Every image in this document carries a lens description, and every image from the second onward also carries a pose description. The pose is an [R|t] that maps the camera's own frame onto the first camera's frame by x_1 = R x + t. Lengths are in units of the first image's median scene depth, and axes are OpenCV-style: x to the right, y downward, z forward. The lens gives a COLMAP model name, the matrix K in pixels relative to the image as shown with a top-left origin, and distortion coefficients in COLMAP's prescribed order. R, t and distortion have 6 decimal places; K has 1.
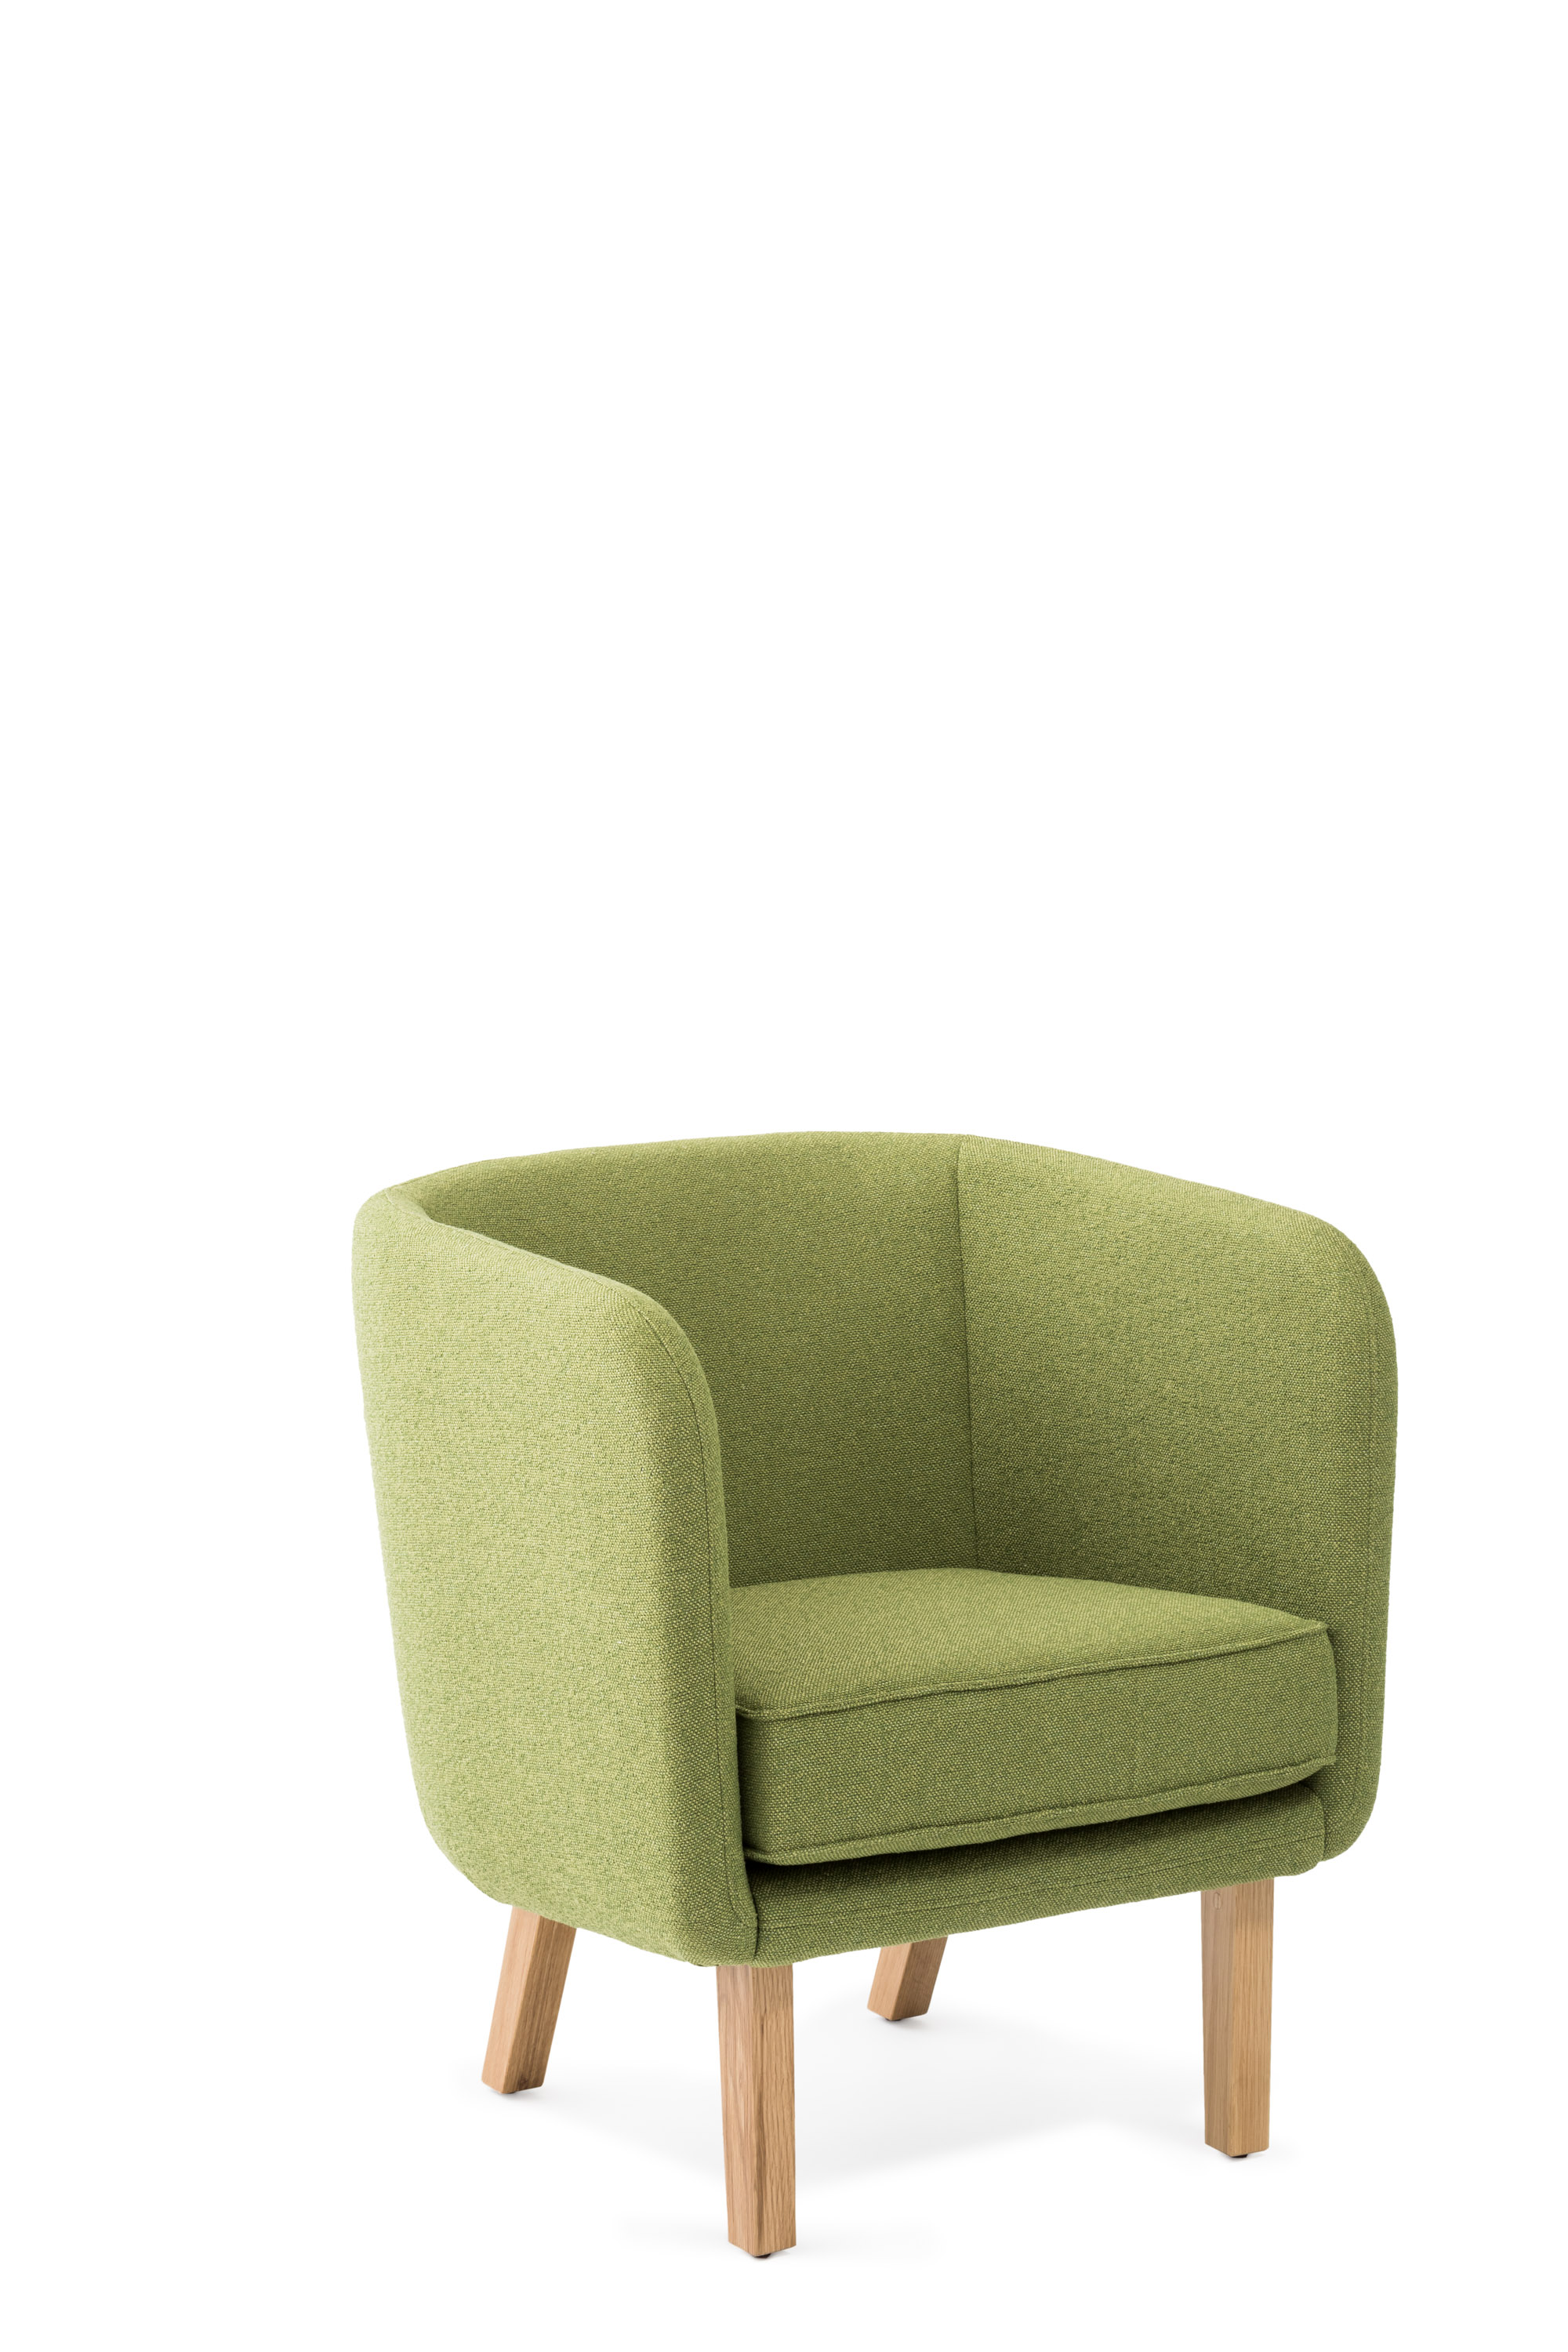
lens RADIAL K [[5782.7, 0, 788.7], [0, 5782.7, 1175.4], [0, 0, 1]] dist [0.063154, 0.000000]
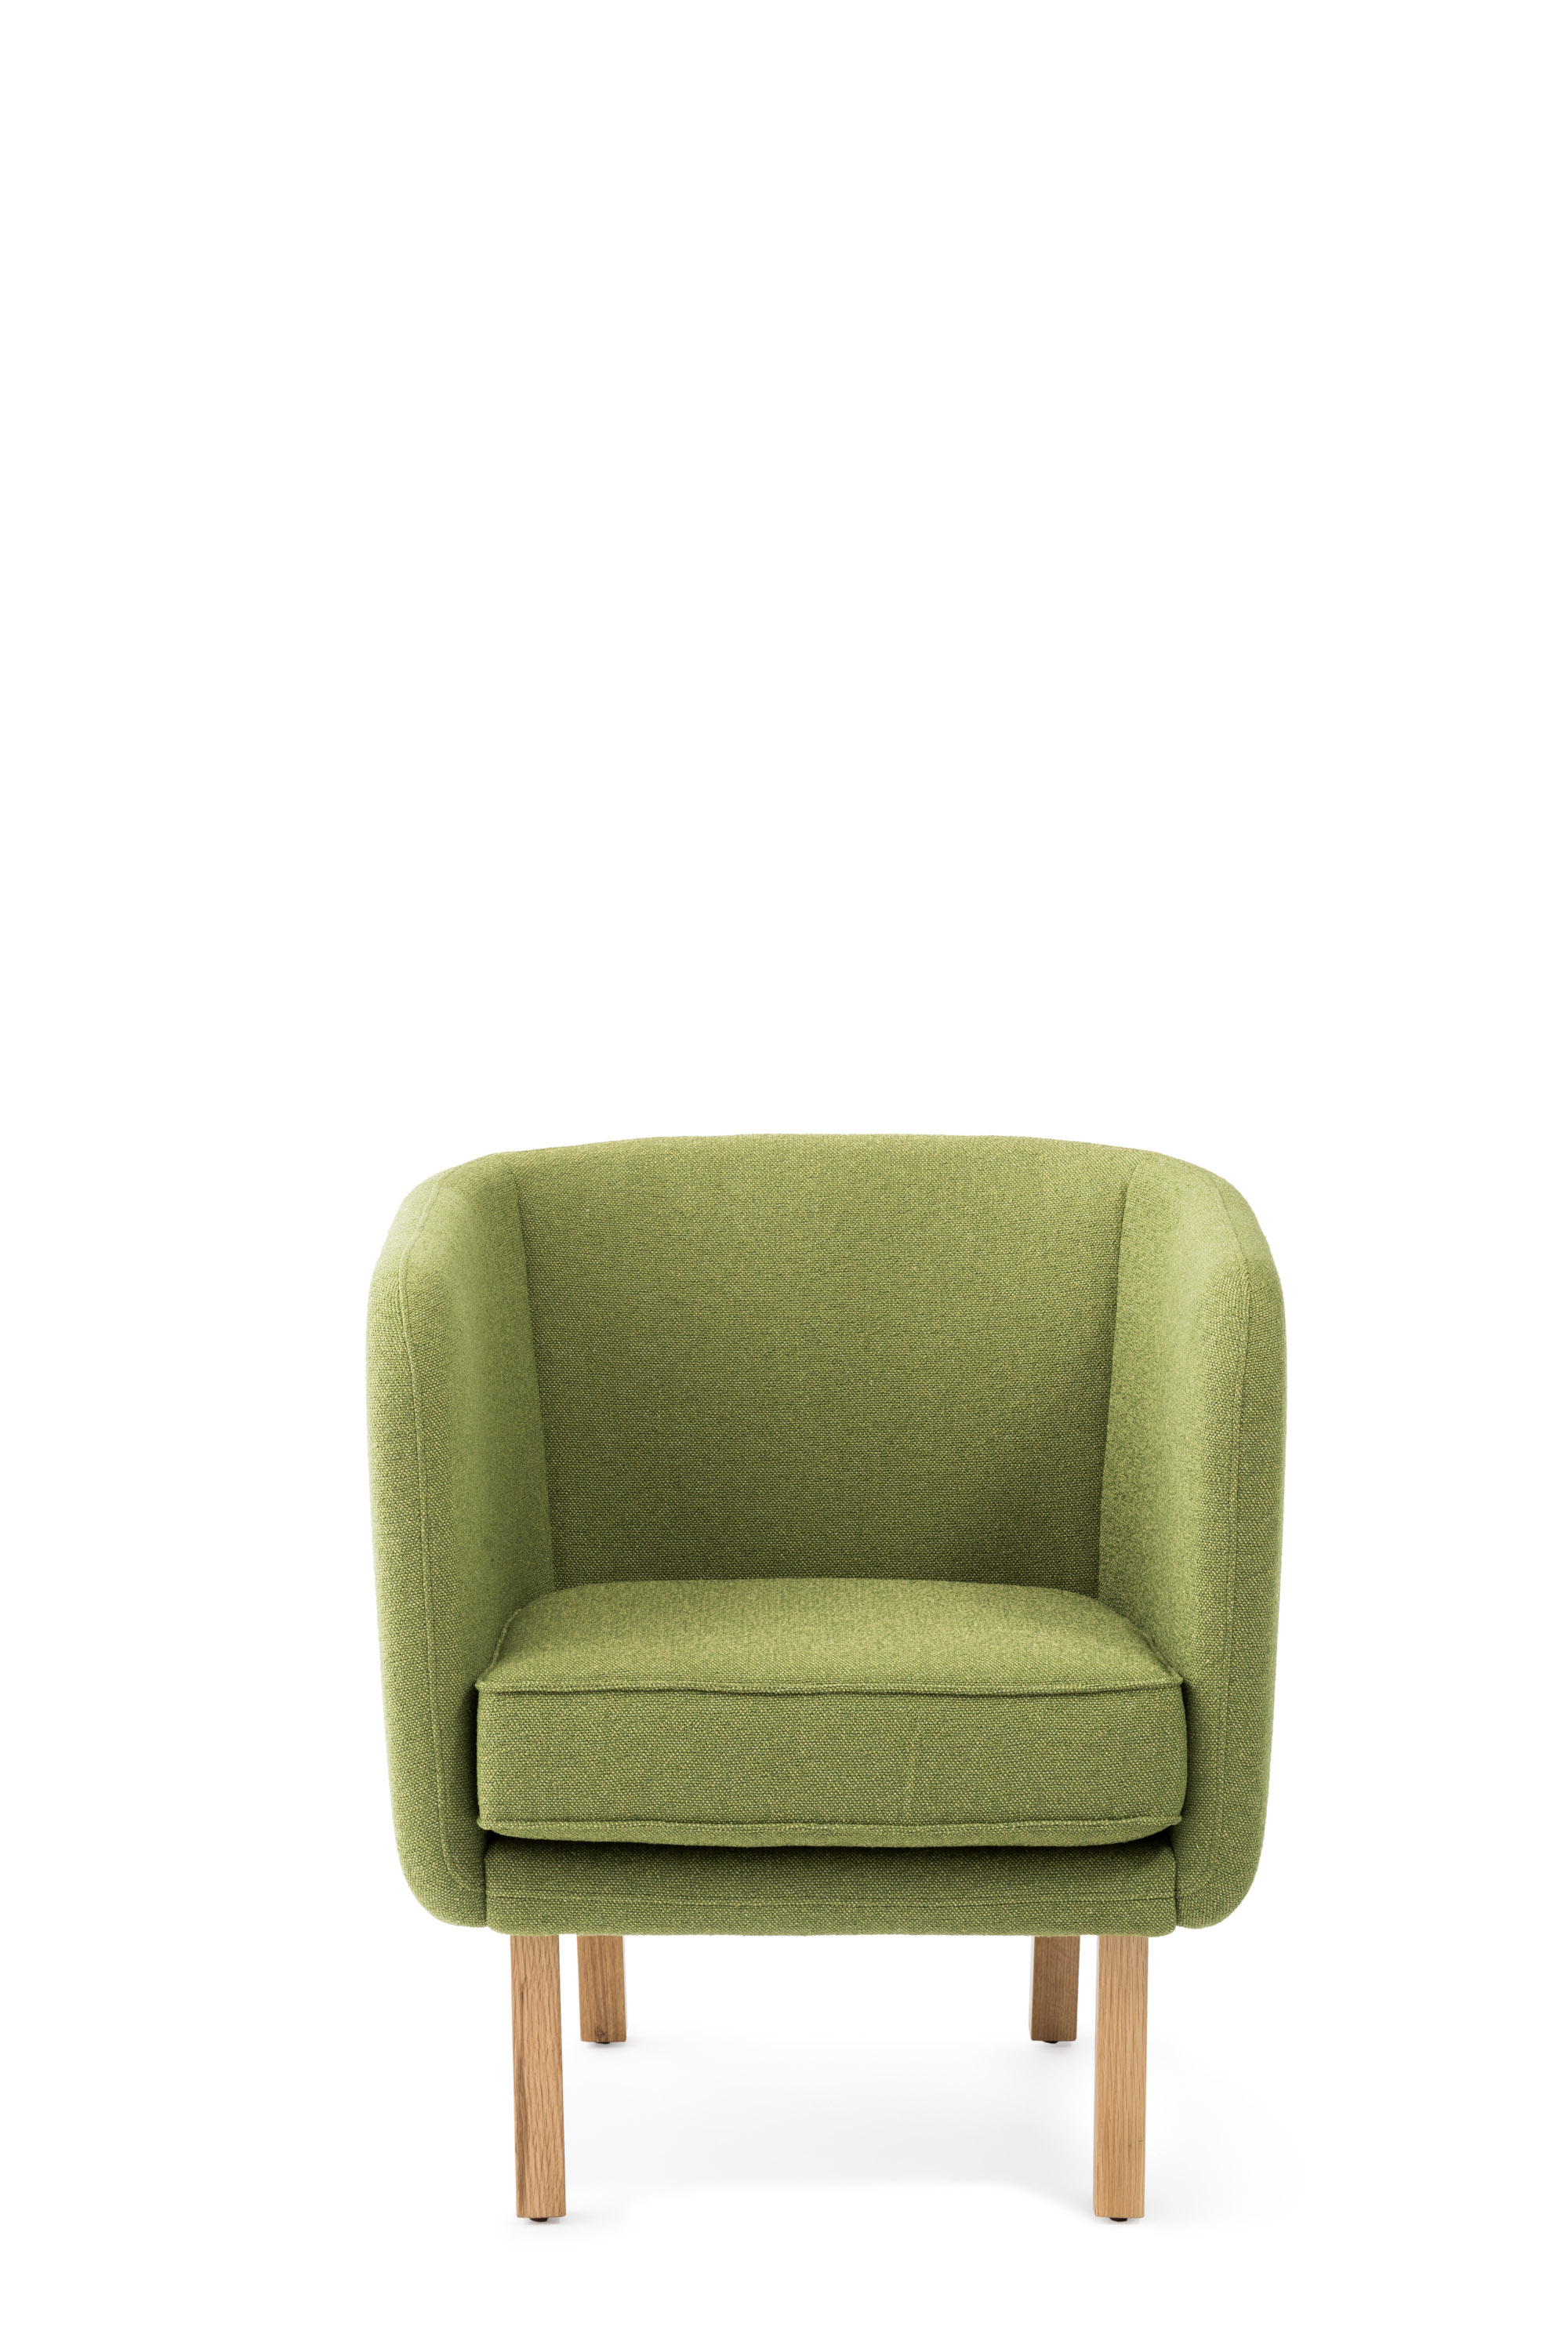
lens RADIAL K [[5782.7, 0, 784.1], [0, 5782.7, 1175.5], [0, 0, 1]] dist [0.063154, 0.000000]
pose [[0.849758, 0.080625, -0.520971, 0.525670], [-0.078834, 0.996558, 0.025639, -0.025116], [0.521245, 0.019283, 0.853189, 0.142961]]
